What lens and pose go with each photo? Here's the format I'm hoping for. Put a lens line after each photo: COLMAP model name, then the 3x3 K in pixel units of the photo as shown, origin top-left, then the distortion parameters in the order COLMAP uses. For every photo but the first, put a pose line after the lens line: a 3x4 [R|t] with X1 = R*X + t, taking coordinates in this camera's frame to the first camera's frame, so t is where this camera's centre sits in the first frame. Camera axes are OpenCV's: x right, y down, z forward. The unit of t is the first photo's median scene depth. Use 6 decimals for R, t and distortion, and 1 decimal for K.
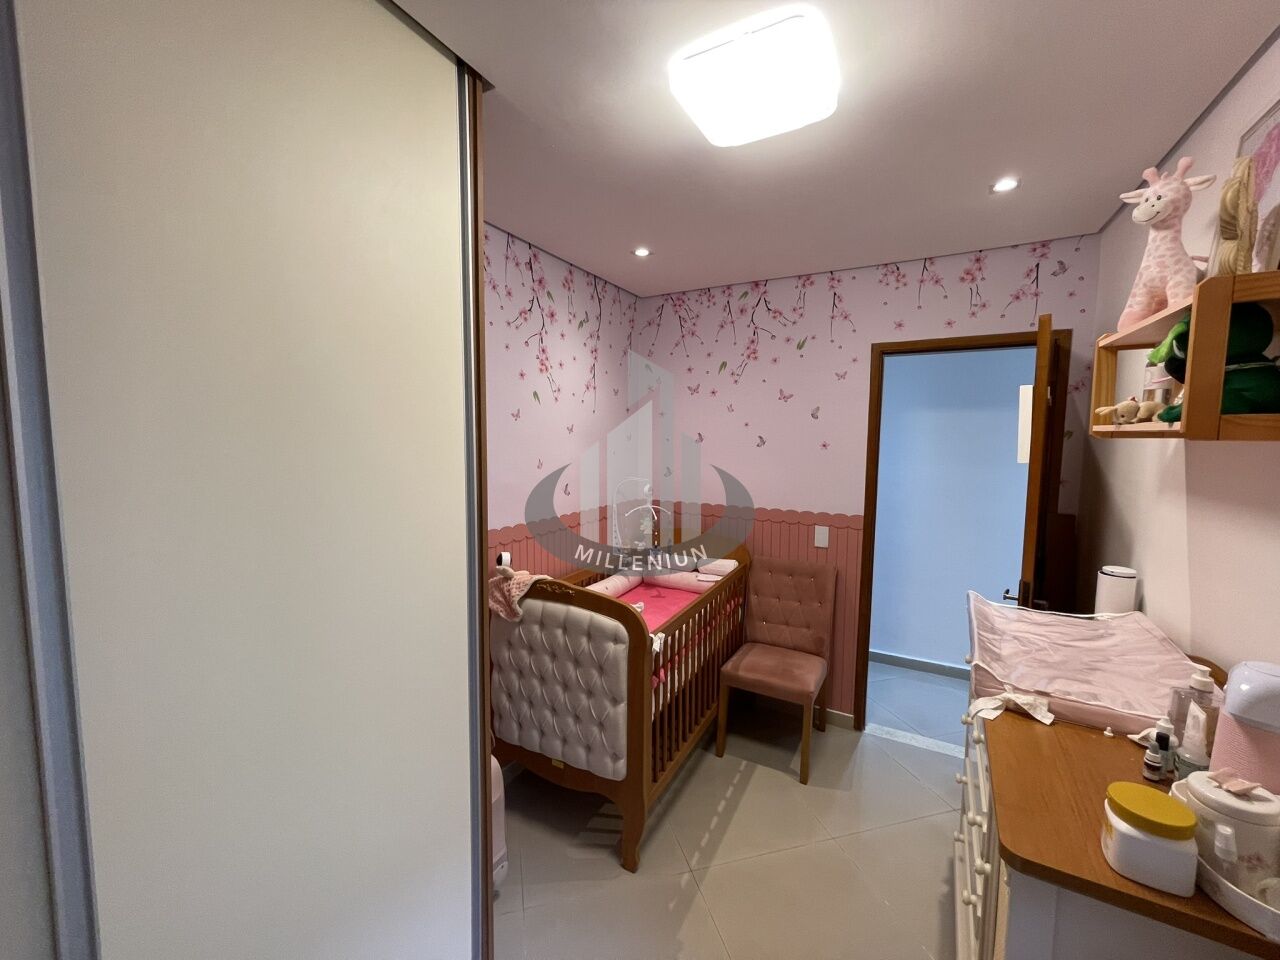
lens RADIAL K [[517.3, 0, 638.5], [0, 517.3, 482.2], [0, 0, 1]] dist [-0.005297, 0.002640]
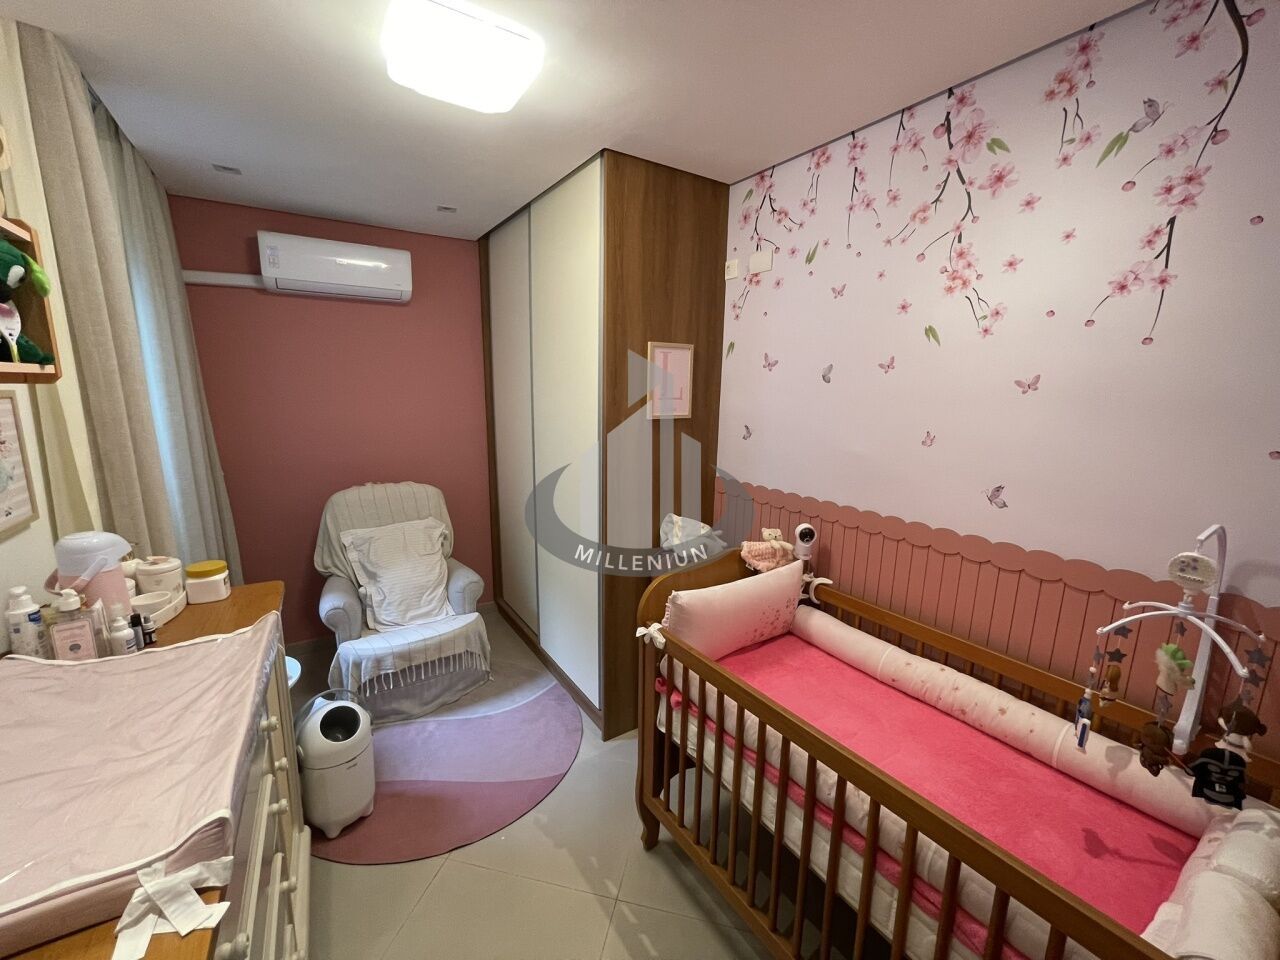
lens RADIAL K [[517.3, 0, 639.9], [0, 517.3, 478.5], [0, 0, 1]] dist [-0.005297, 0.002640]
pose [[-0.475684, 0.144524, -0.867662, 0.560441], [-0.097619, 0.971643, 0.215362, -0.091723], [0.874183, 0.187145, -0.448086, 0.989939]]
